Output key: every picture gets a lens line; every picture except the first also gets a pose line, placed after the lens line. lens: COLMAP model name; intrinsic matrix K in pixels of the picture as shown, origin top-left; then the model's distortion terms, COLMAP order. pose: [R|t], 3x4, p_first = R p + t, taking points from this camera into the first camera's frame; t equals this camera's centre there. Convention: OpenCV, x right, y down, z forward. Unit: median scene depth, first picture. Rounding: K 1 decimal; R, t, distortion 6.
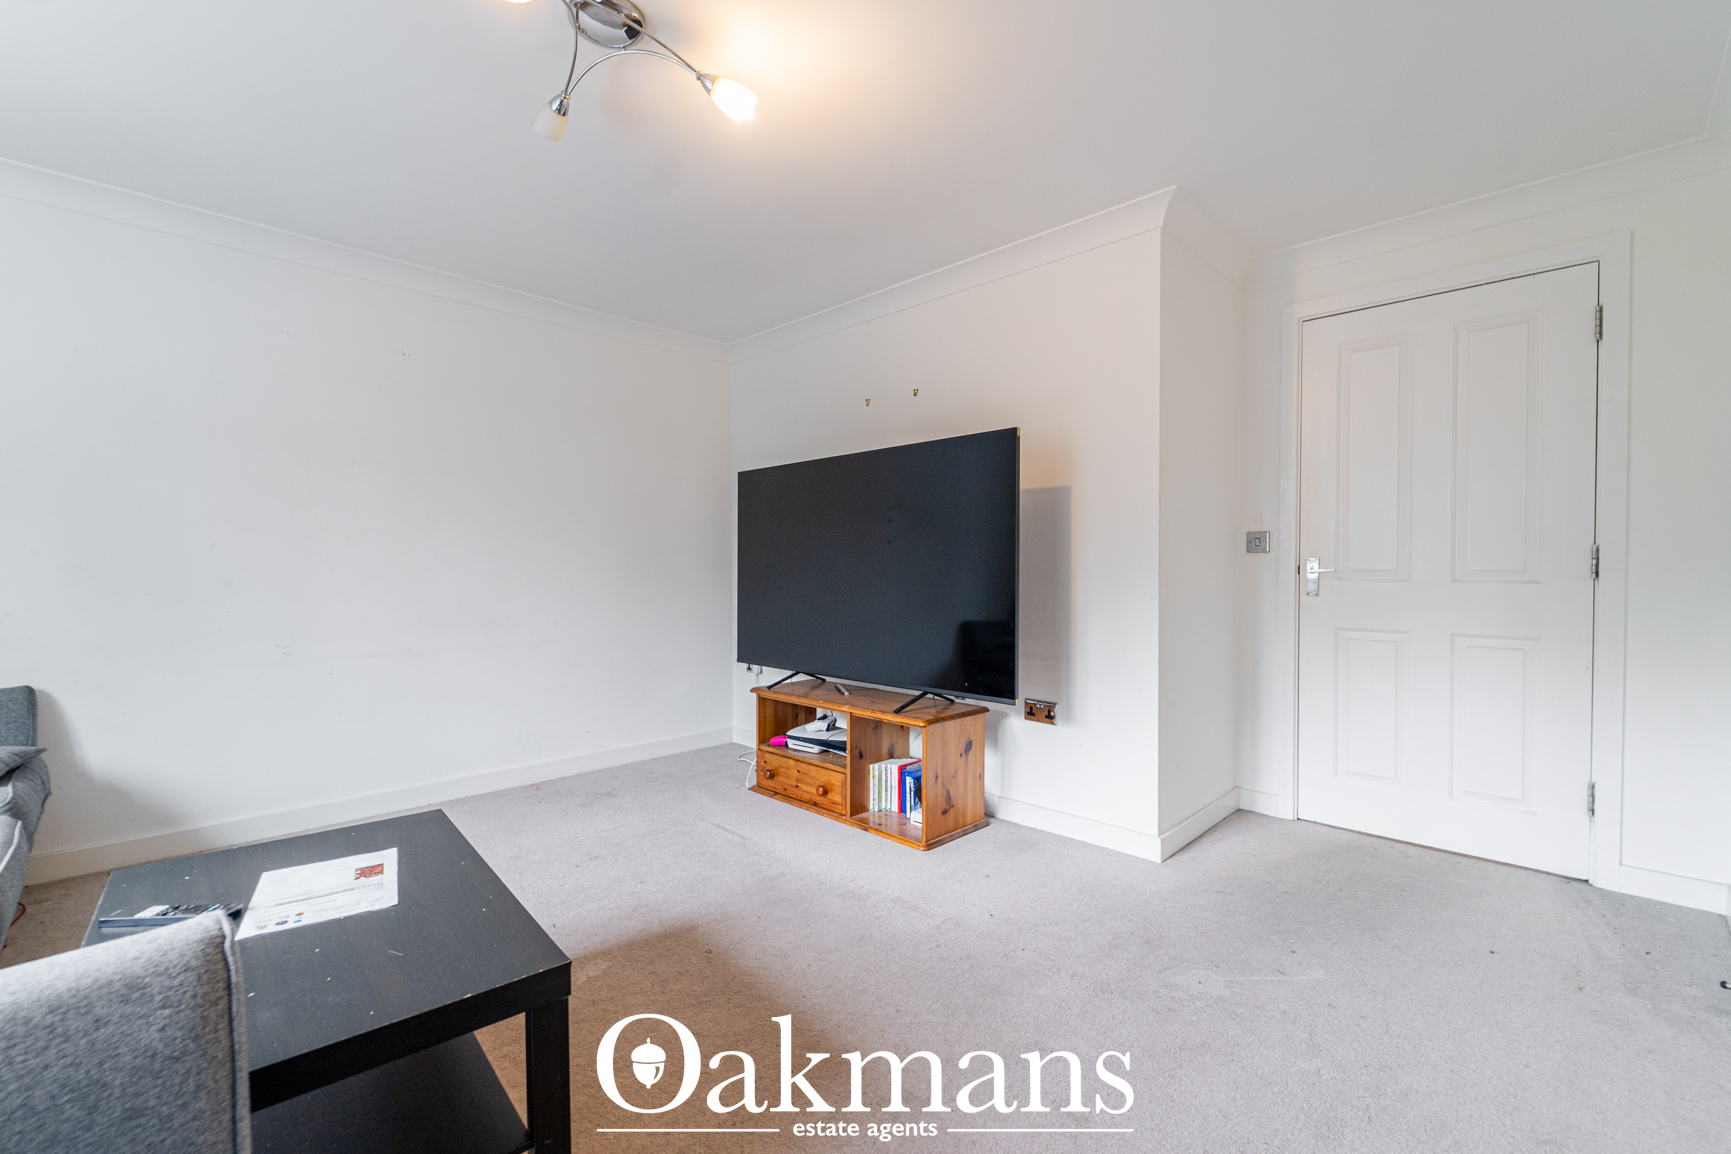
lens RADIAL K [[741.1, 0, 859.2], [0, 741.1, 571.1], [0, 0, 1]] dist [-0.000470, -0.000027]
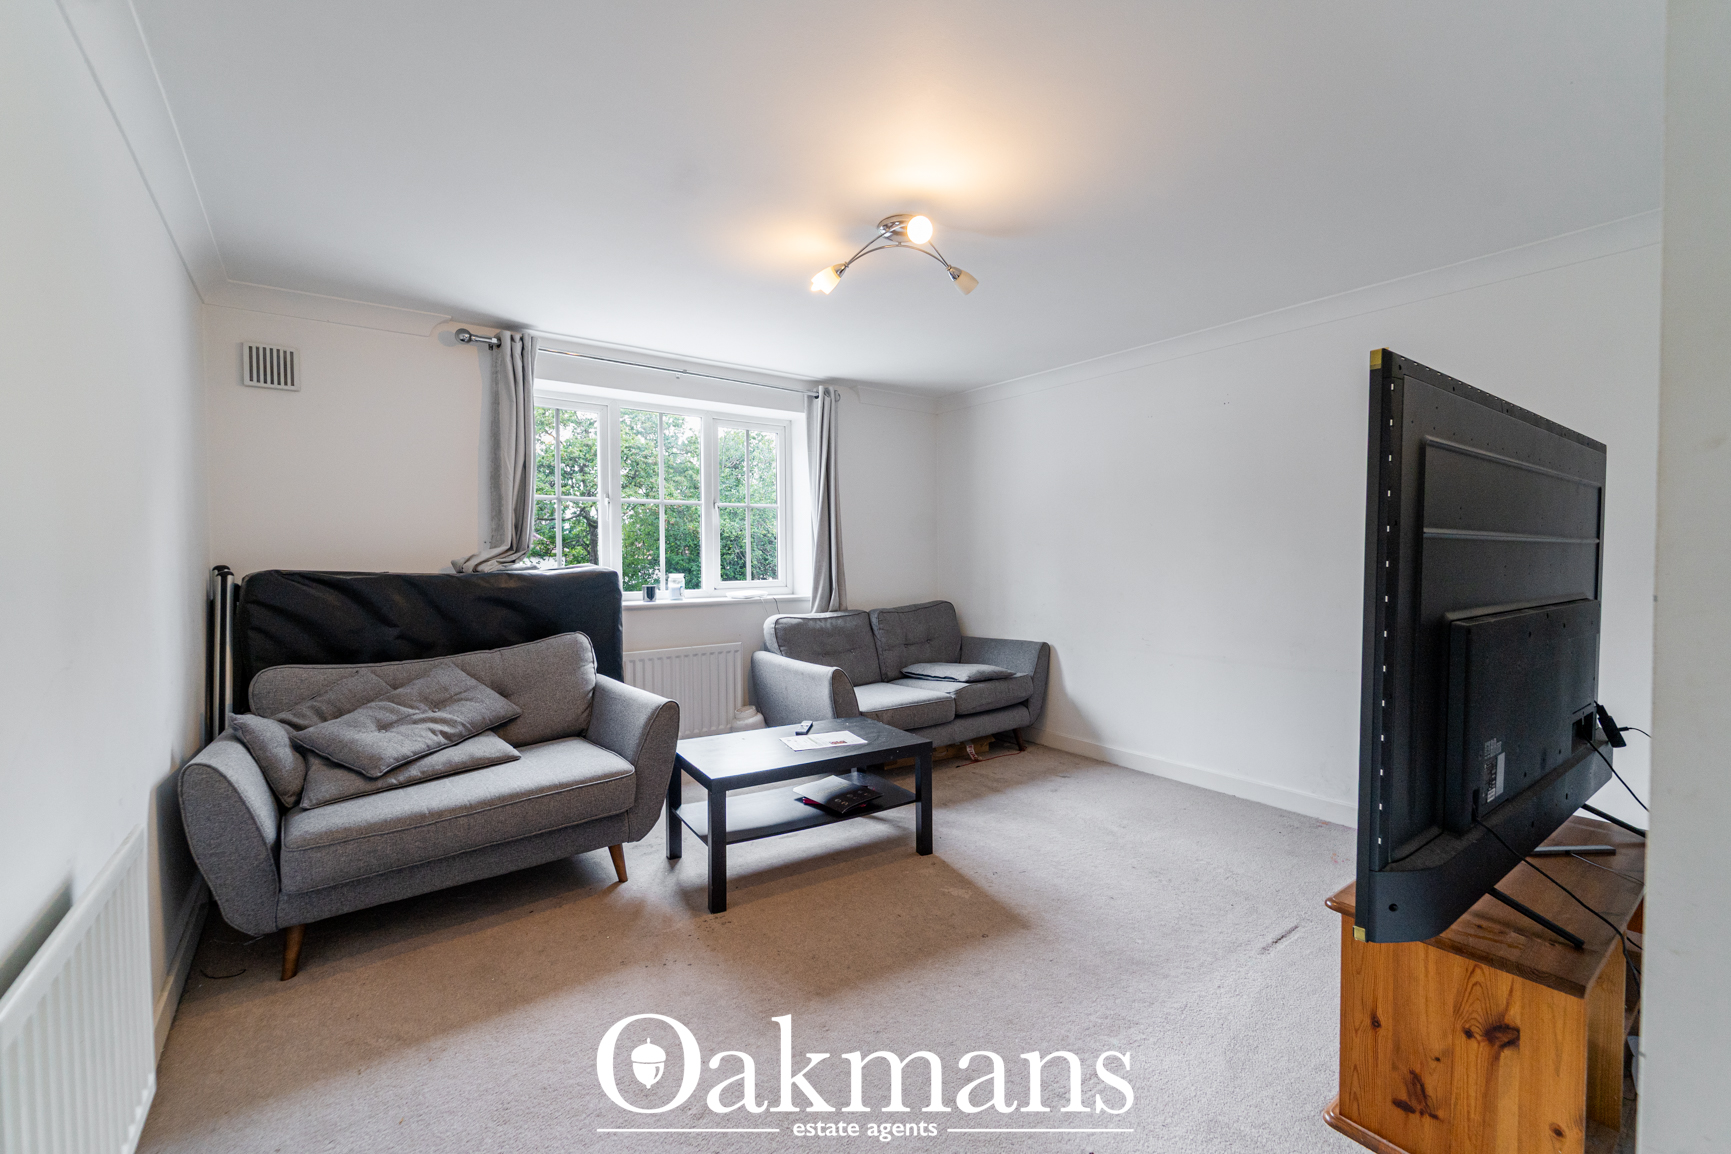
lens RADIAL K [[707.2, 0, 871.9], [0, 707.2, 573.7], [0, 0, 1]] dist [-0.001456, 0.000017]
pose [[-0.132719, 0.025699, -0.990821, 0.660350], [-0.003390, 0.999646, 0.026382, -0.063116], [0.991148, 0.006860, -0.132585, 0.702399]]
